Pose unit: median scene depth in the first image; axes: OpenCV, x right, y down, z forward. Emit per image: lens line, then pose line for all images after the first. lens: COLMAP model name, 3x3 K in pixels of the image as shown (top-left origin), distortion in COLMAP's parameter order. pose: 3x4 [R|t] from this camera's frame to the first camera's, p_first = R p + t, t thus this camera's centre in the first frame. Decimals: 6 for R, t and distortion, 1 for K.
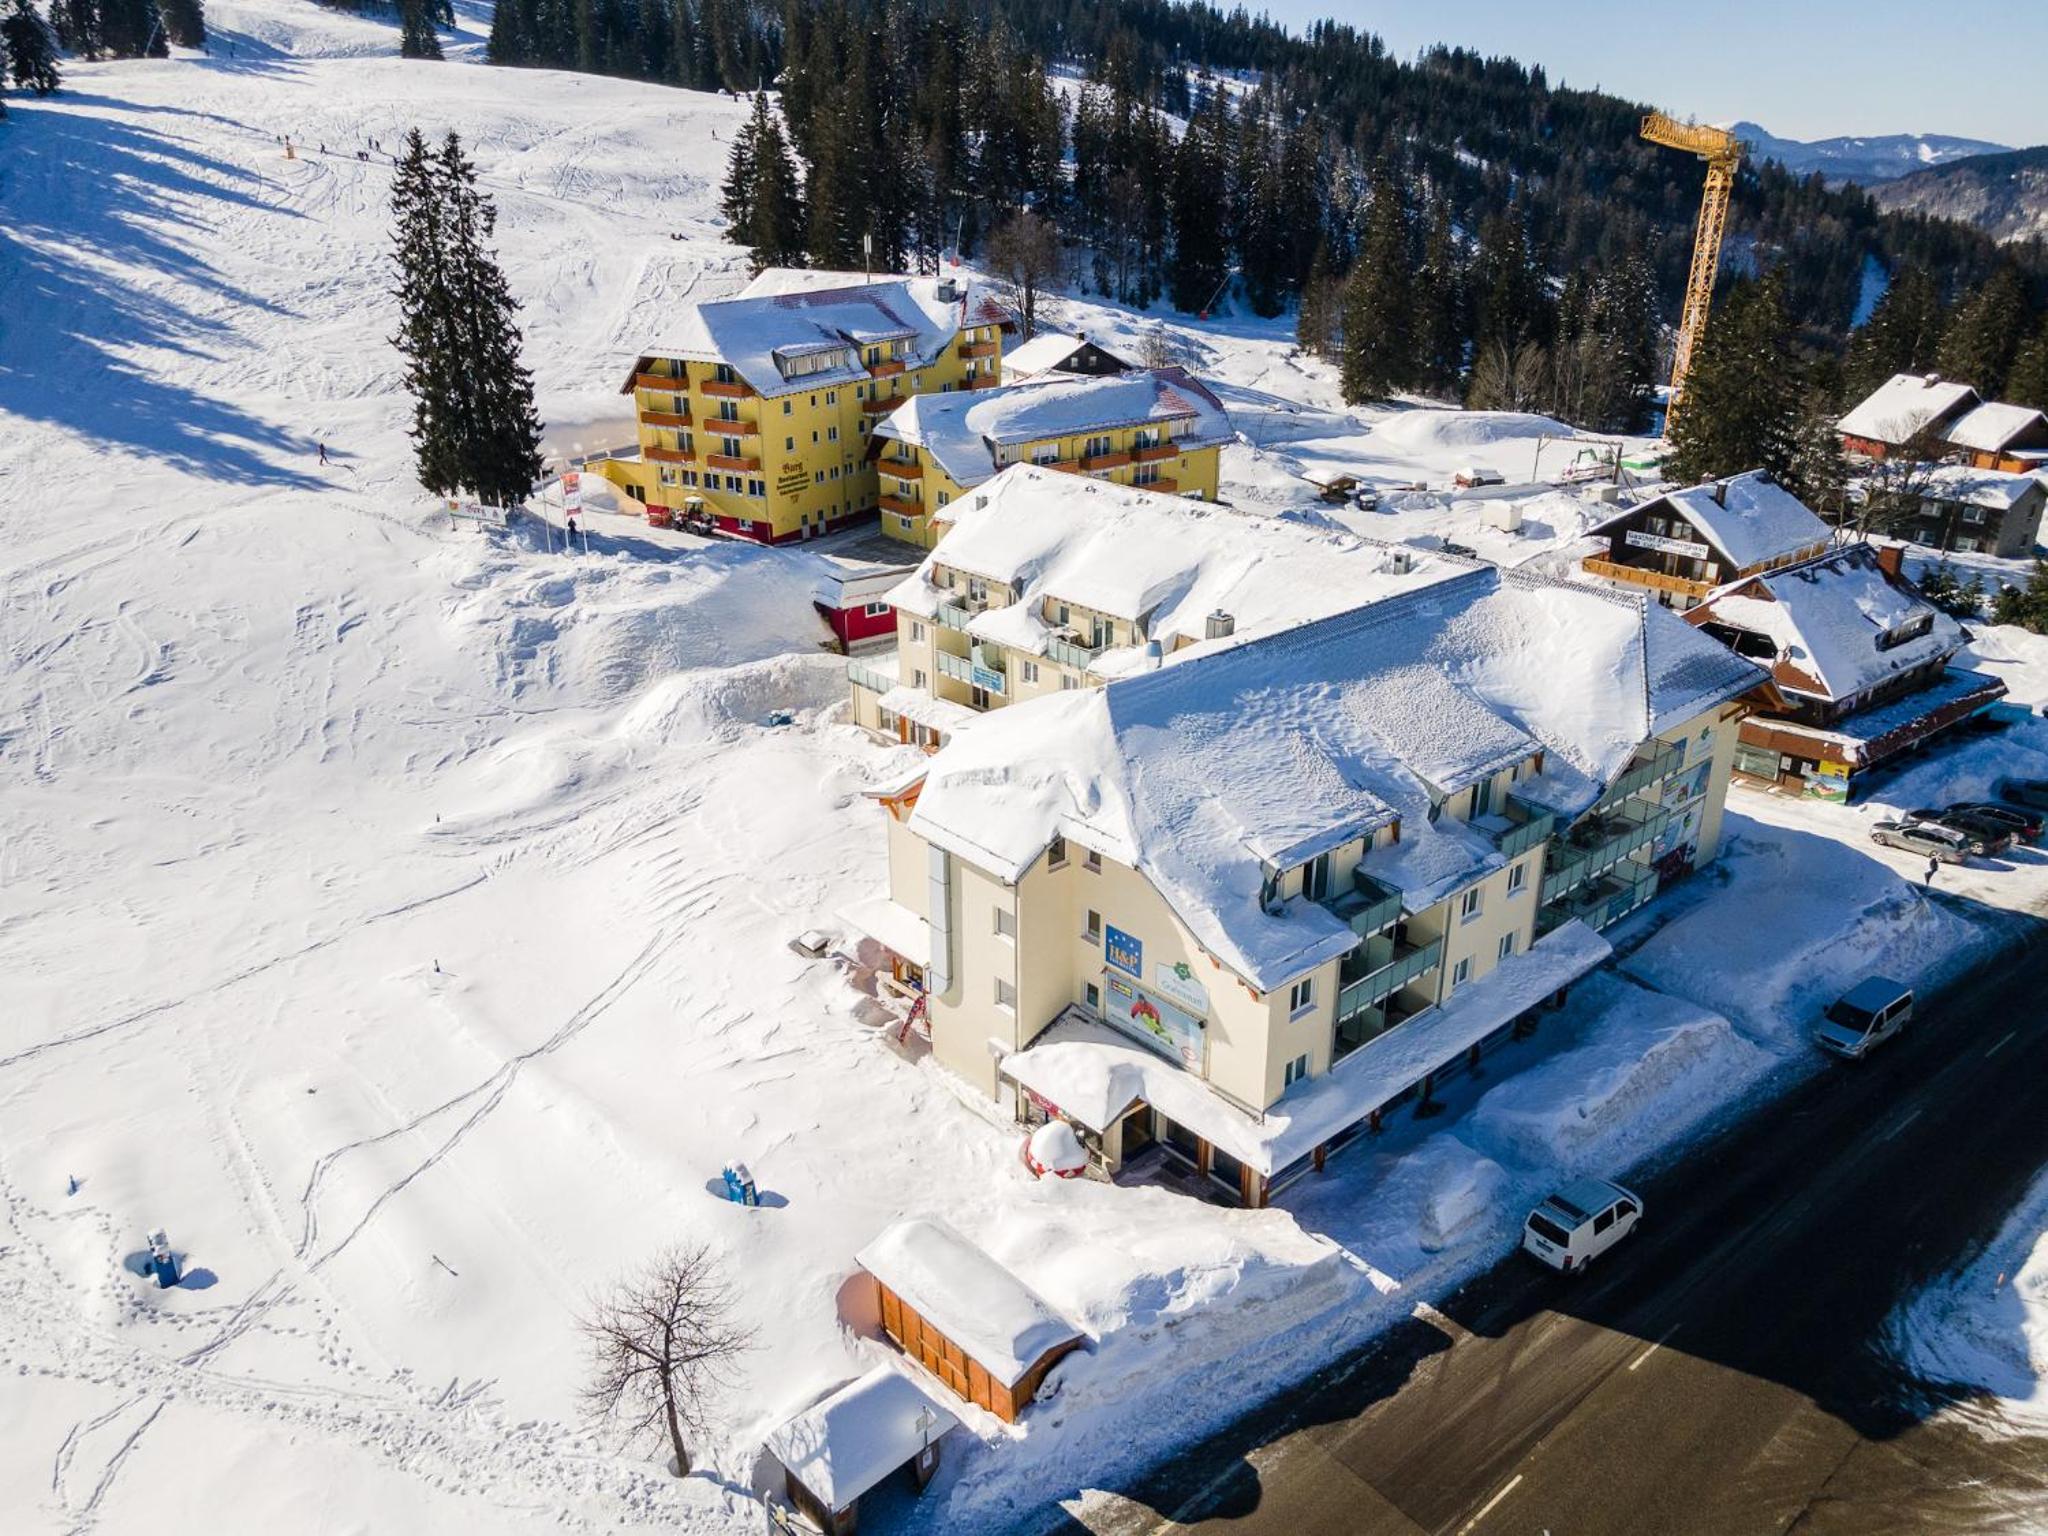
lens RADIAL K [[1499.0, 0, 1024.0], [0, 1499.0, 768.0], [0, 0, 1]] dist [0.040800, -0.003895]
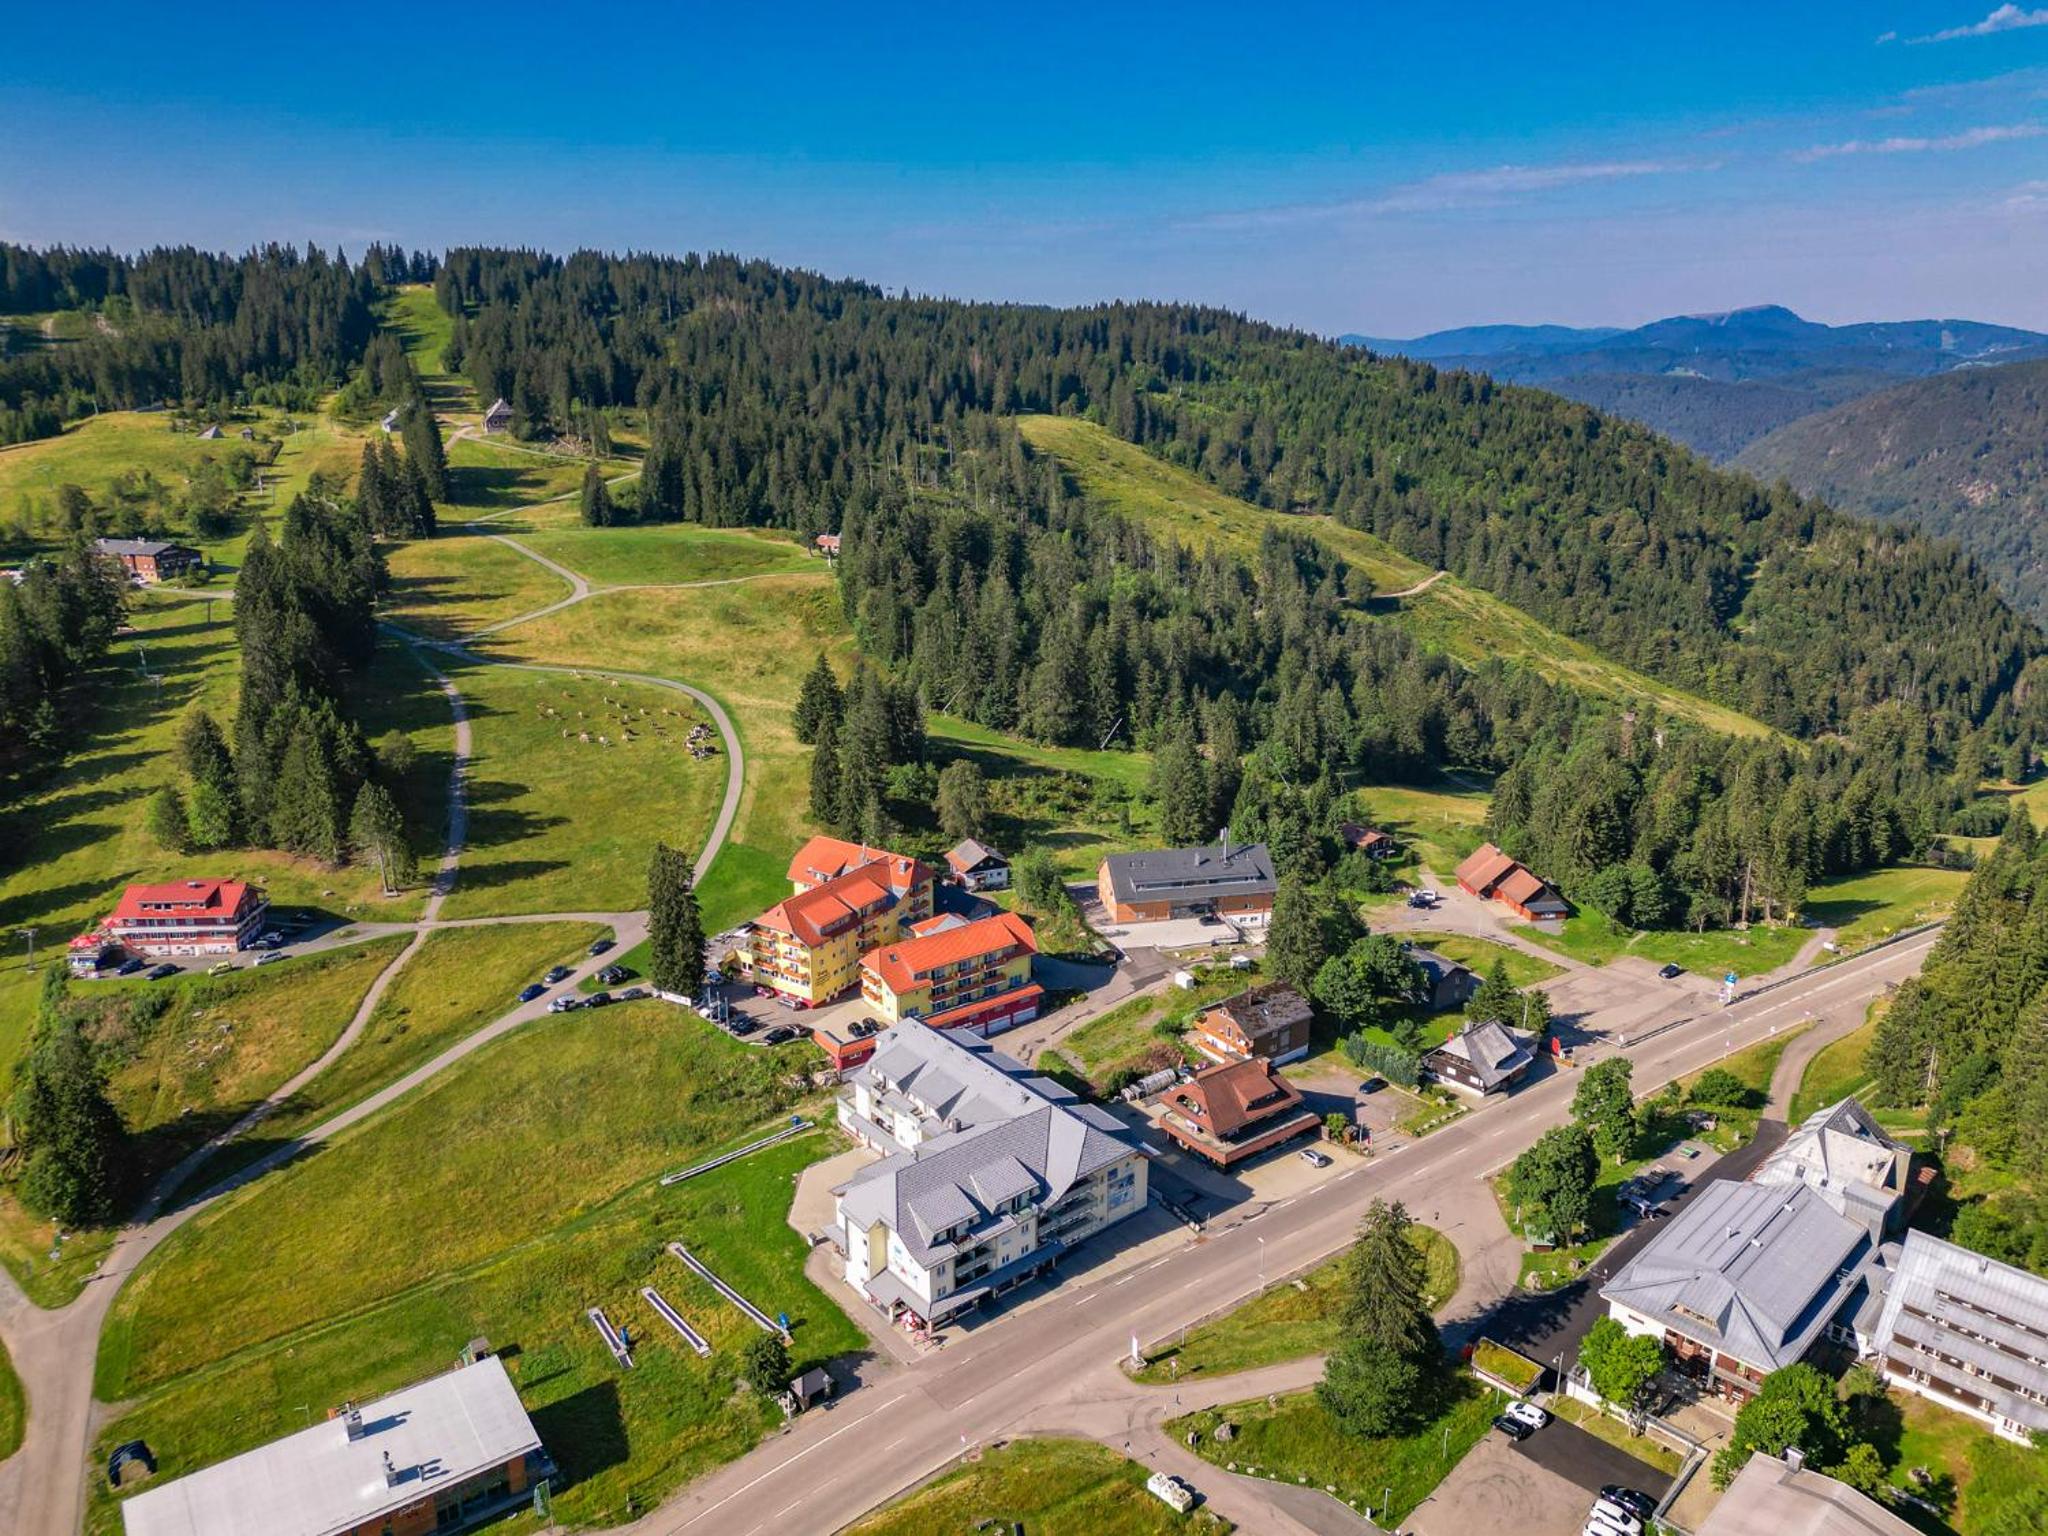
lens RADIAL K [[1463.7, 0, 1020.1], [0, 1463.7, 768.3], [0, 0, 1]] dist [0.078307, -0.080707]
pose [[0.999004, 0.014374, -0.042237, 0.235900], [-0.018197, 0.995632, -0.091575, -0.338683], [0.040736, 0.092252, 0.994902, -1.227257]]
